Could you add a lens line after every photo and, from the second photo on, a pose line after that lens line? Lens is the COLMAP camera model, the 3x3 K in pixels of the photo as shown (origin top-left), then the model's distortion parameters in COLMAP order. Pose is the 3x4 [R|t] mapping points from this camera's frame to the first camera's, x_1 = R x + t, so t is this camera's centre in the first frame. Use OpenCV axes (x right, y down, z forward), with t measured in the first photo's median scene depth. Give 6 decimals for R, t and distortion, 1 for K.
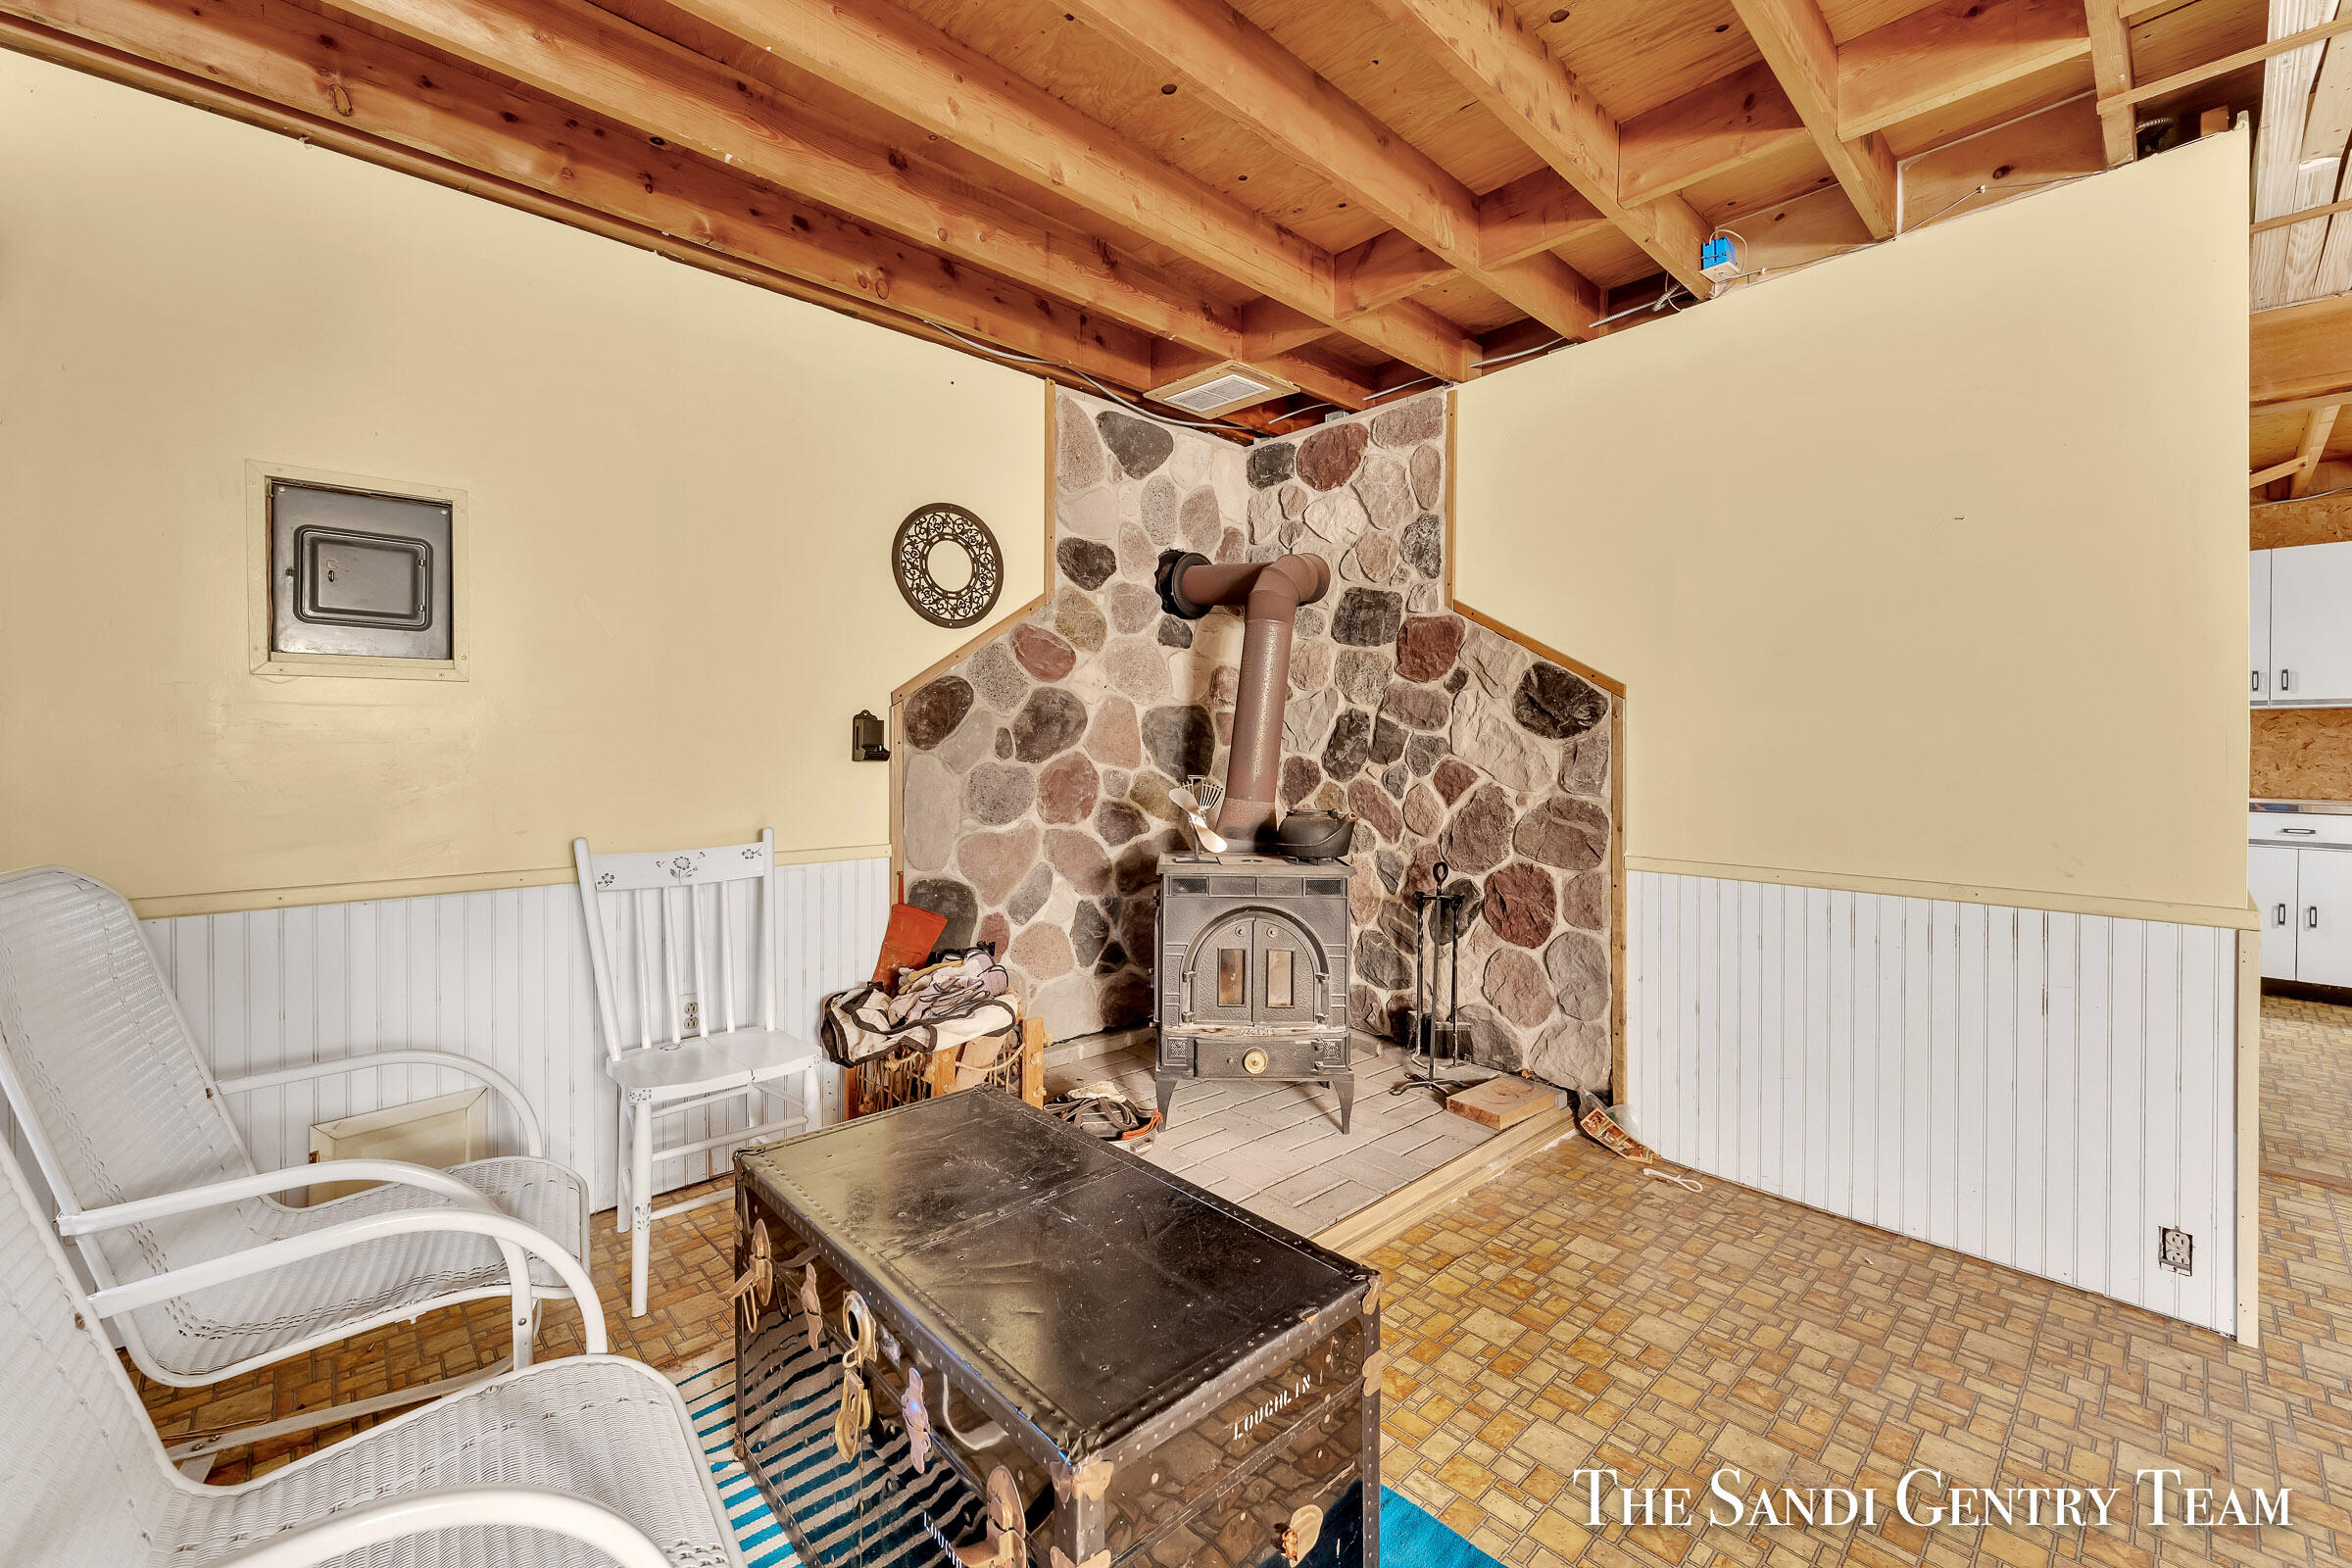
lens RADIAL K [[951.2, 0, 1182.0], [0, 951.2, 757.3], [0, 0, 1]] dist [0.000291, 0.000166]
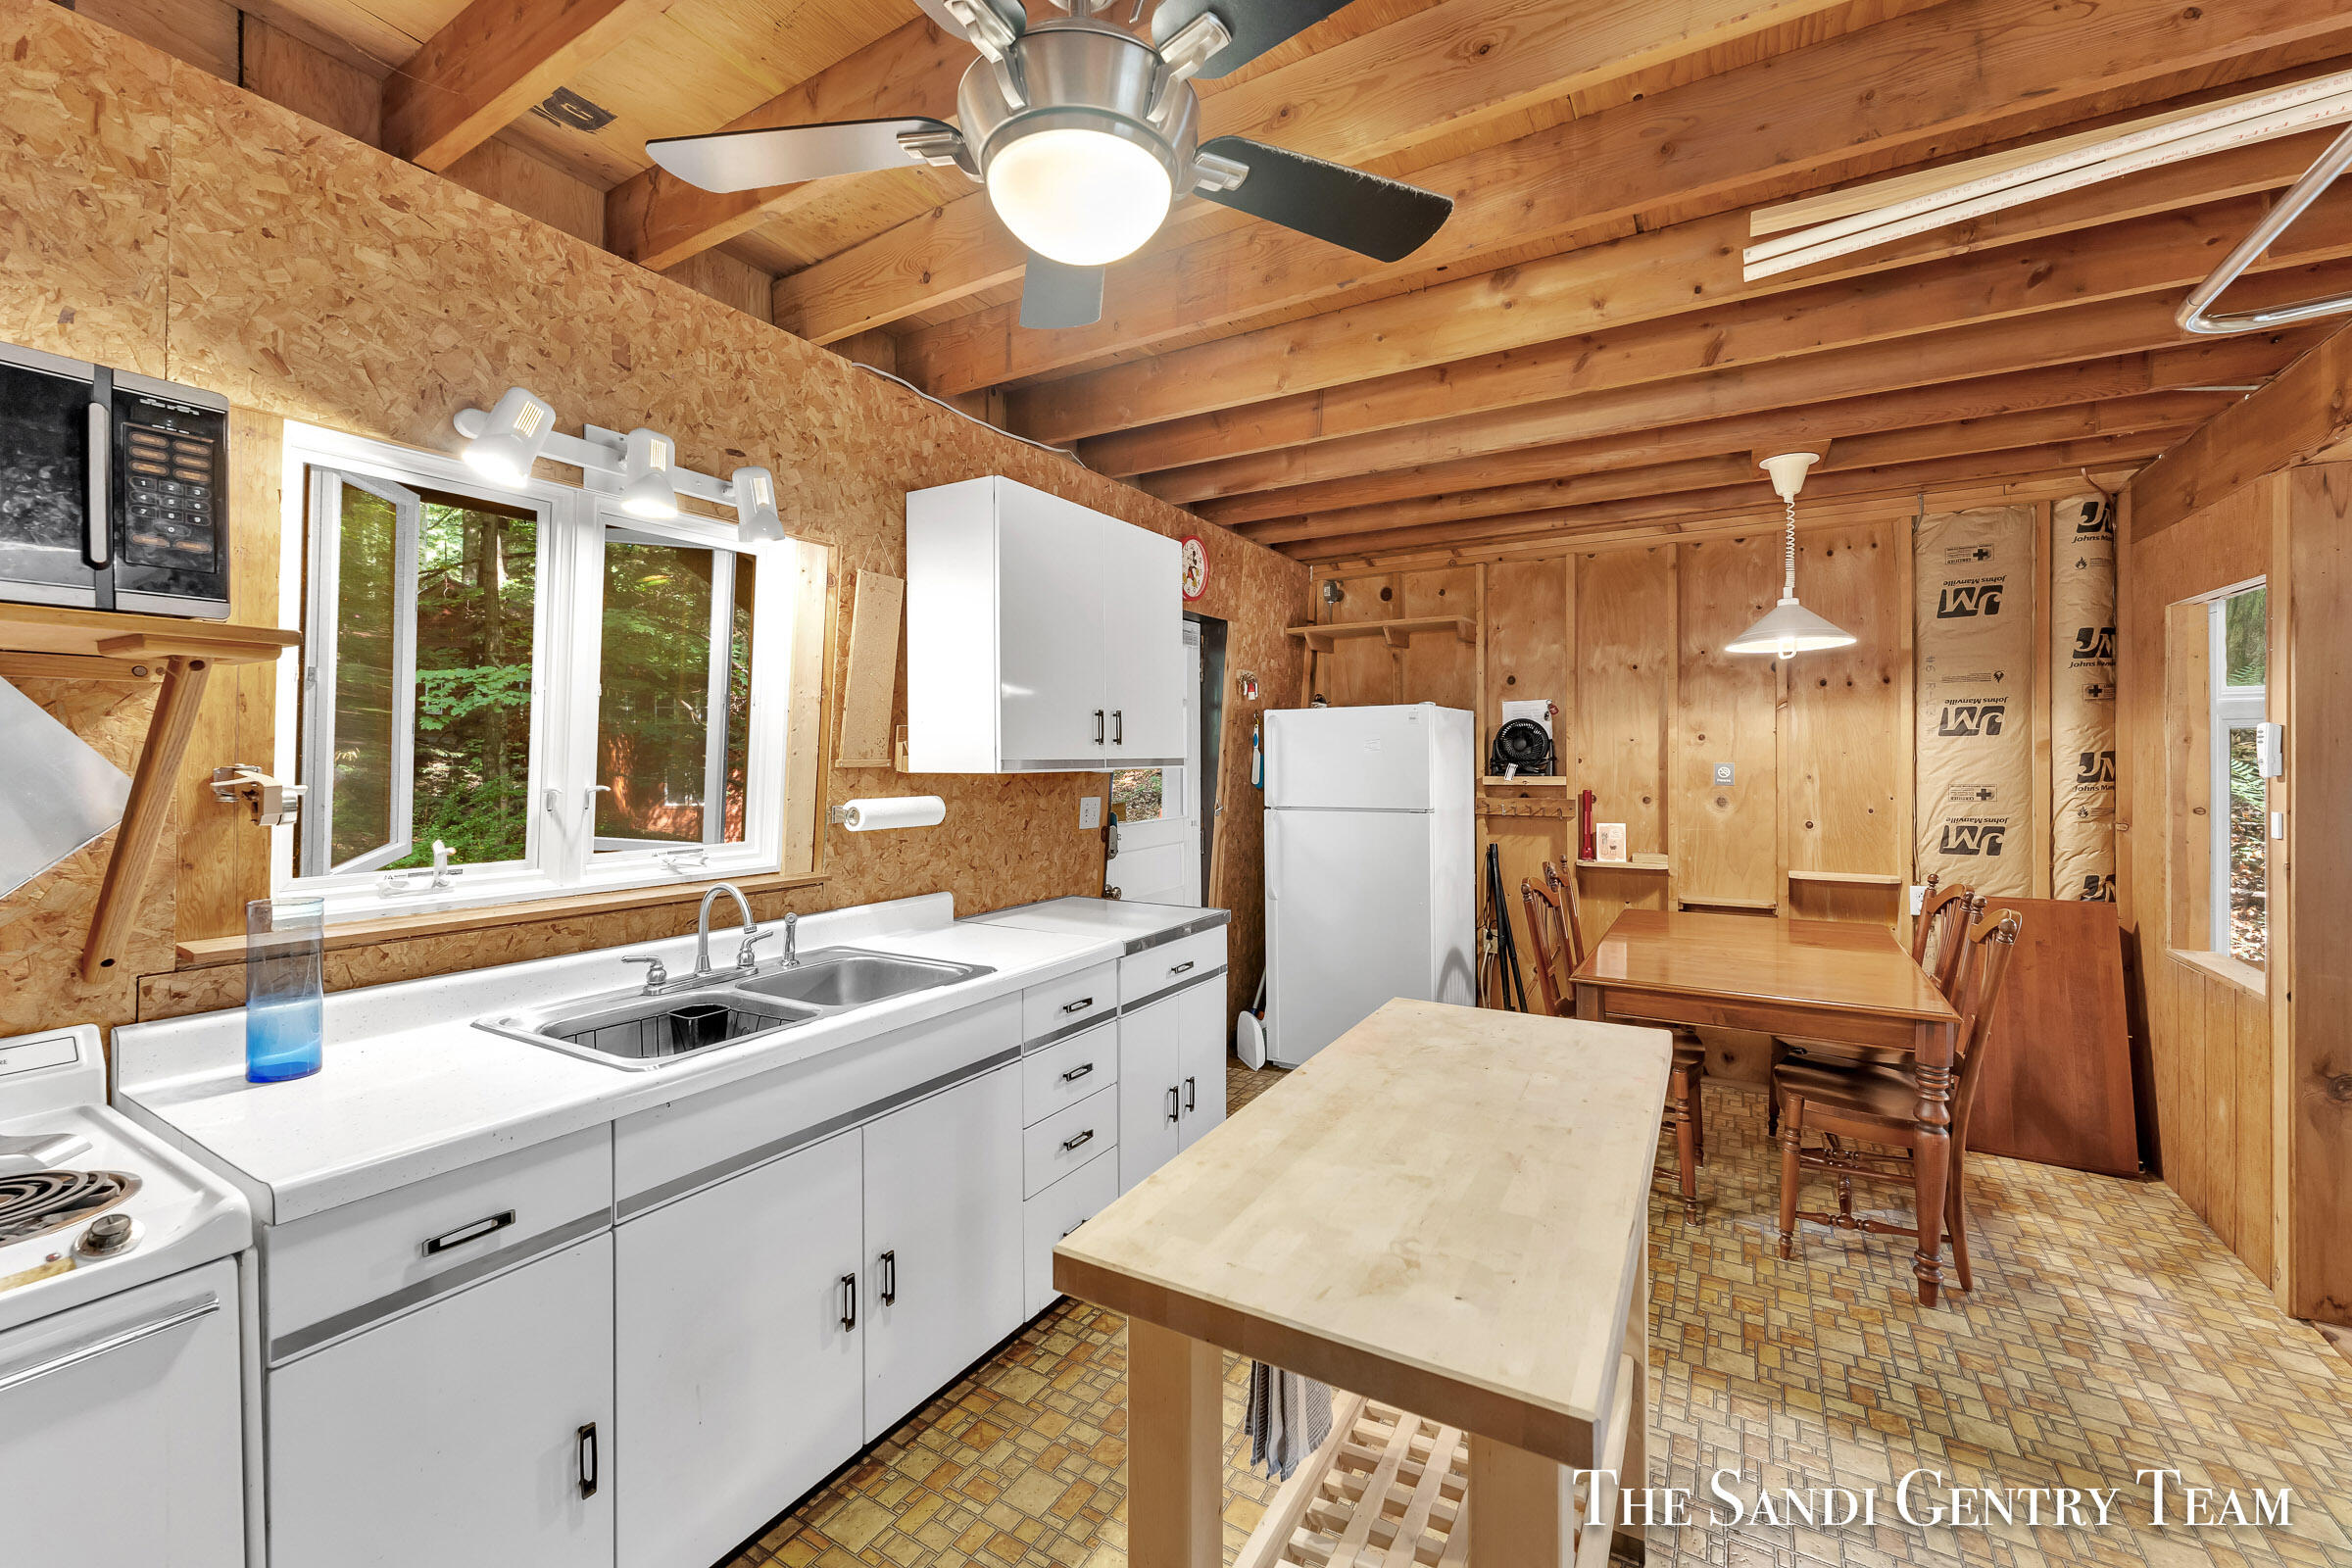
lens RADIAL K [[951.2, 0, 1182.0], [0, 951.2, 757.3], [0, 0, 1]] dist [0.000291, 0.000166]
pose [[-0.282218, -0.004495, 0.959340, 0.520623], [0.009232, 0.999930, 0.007401, -0.063265], [-0.959306, 0.010945, -0.282157, 1.092100]]
